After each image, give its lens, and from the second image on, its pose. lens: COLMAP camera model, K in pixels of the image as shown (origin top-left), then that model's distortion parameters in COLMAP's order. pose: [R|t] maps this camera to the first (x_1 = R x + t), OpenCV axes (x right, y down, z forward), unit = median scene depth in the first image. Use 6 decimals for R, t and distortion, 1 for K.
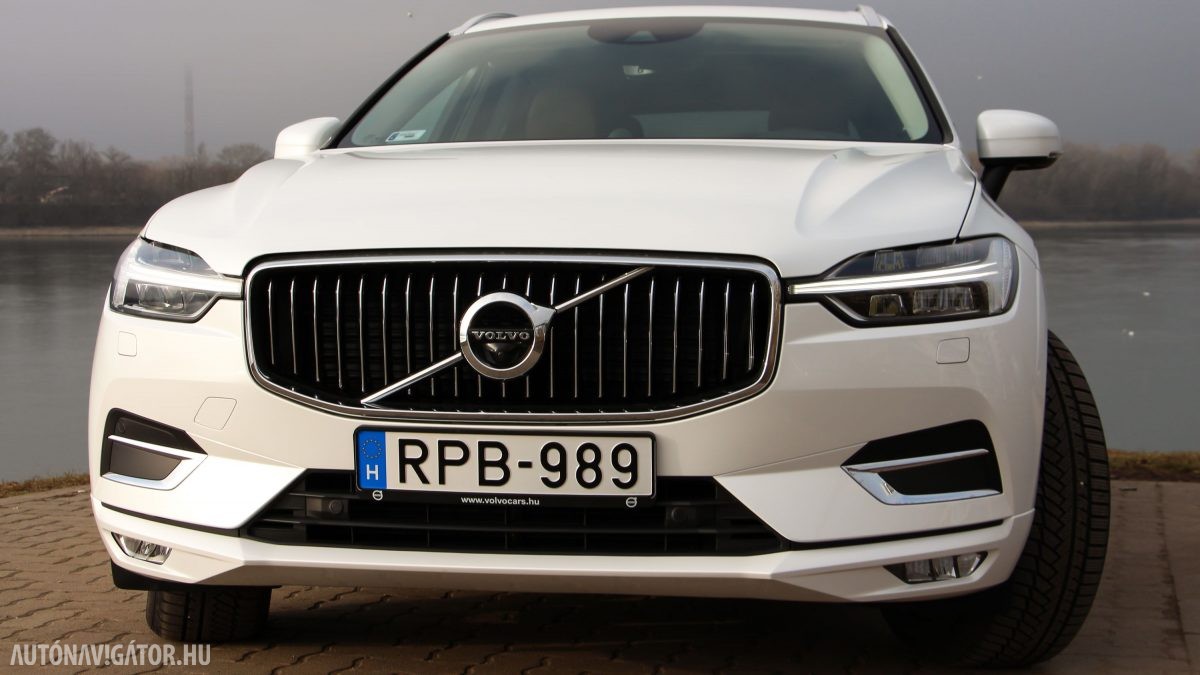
lens RADIAL K [[1916.1, 0, 606.7], [0, 1916.1, 311.1], [0, 0, 1]] dist [0.029437, 0.181764]
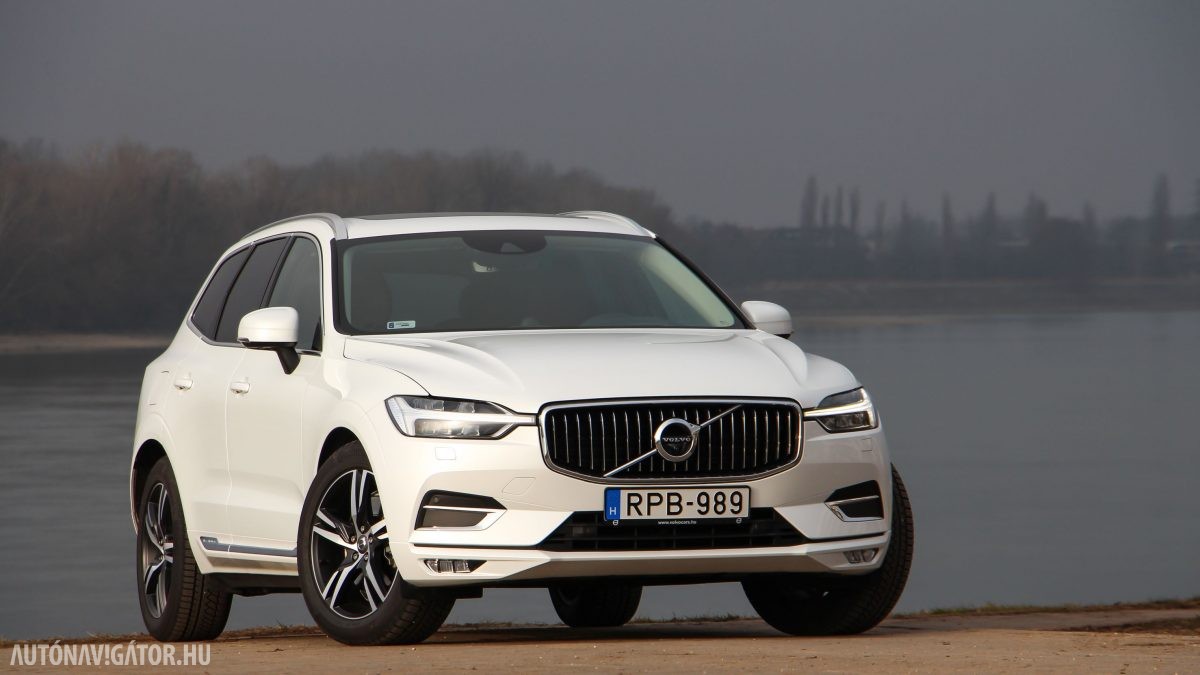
lens RADIAL K [[6315.5, 0, 600.9], [0, 6315.5, 338.1], [0, 0, 1]] dist [0.658400, -5.479924]
pose [[0.903291, -0.011930, 0.428862, -2.954475], [0.034226, 0.998431, -0.044315, 0.196490], [-0.427661, 0.054707, 0.902282, -4.928929]]
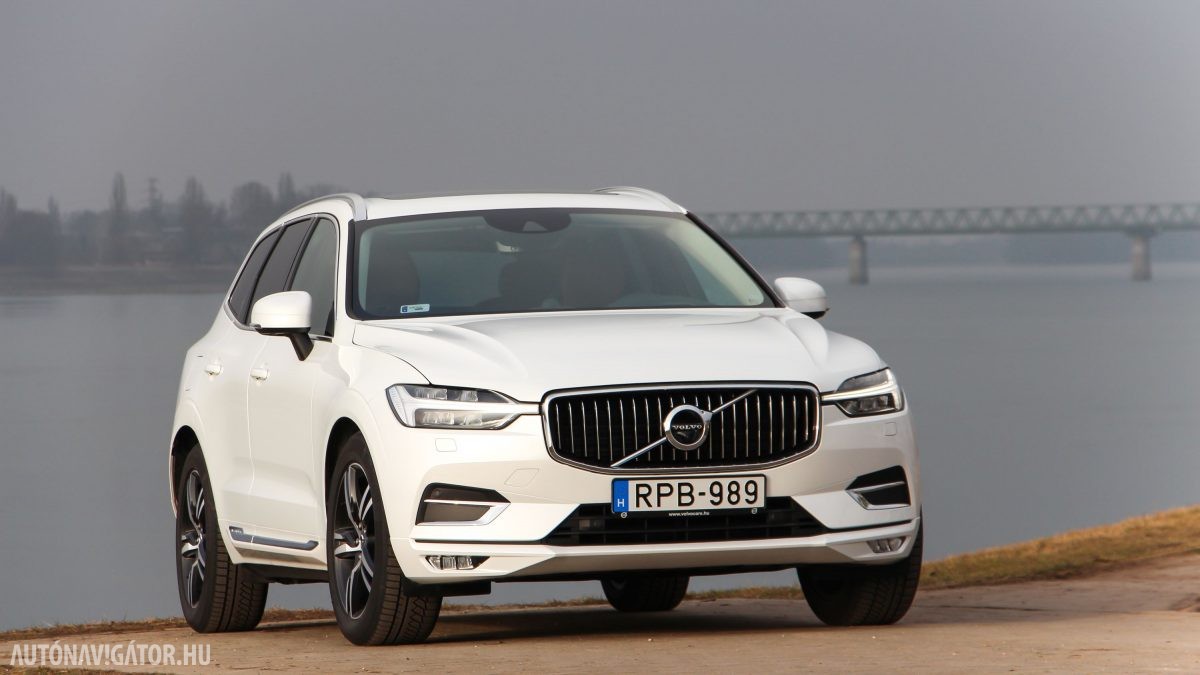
lens RADIAL K [[5536.9, 0, 636.8], [0, 5536.9, 337.1], [0, 0, 1]] dist [1.233667, -2.914255]
pose [[0.917861, -0.028475, 0.395879, -2.289785], [0.046655, 0.998249, -0.036368, 0.121850], [-0.394150, 0.051851, 0.917582, -4.068097]]
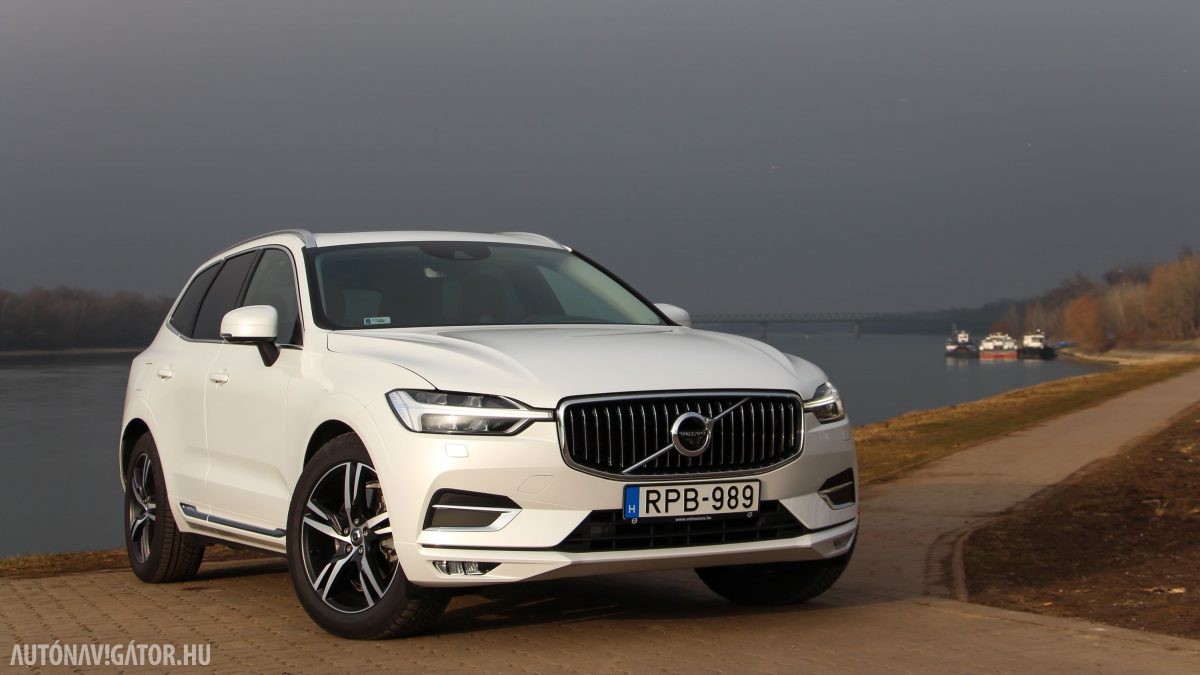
lens RADIAL K [[1916.1, 0, 606.7], [0, 1916.1, 311.1], [0, 0, 1]] dist [0.029437, 0.181764]
pose [[0.816231, -0.001371, 0.577724, -1.257327], [0.042228, 0.997464, -0.057294, -0.003967], [-0.576180, 0.071161, 0.814219, -0.556604]]
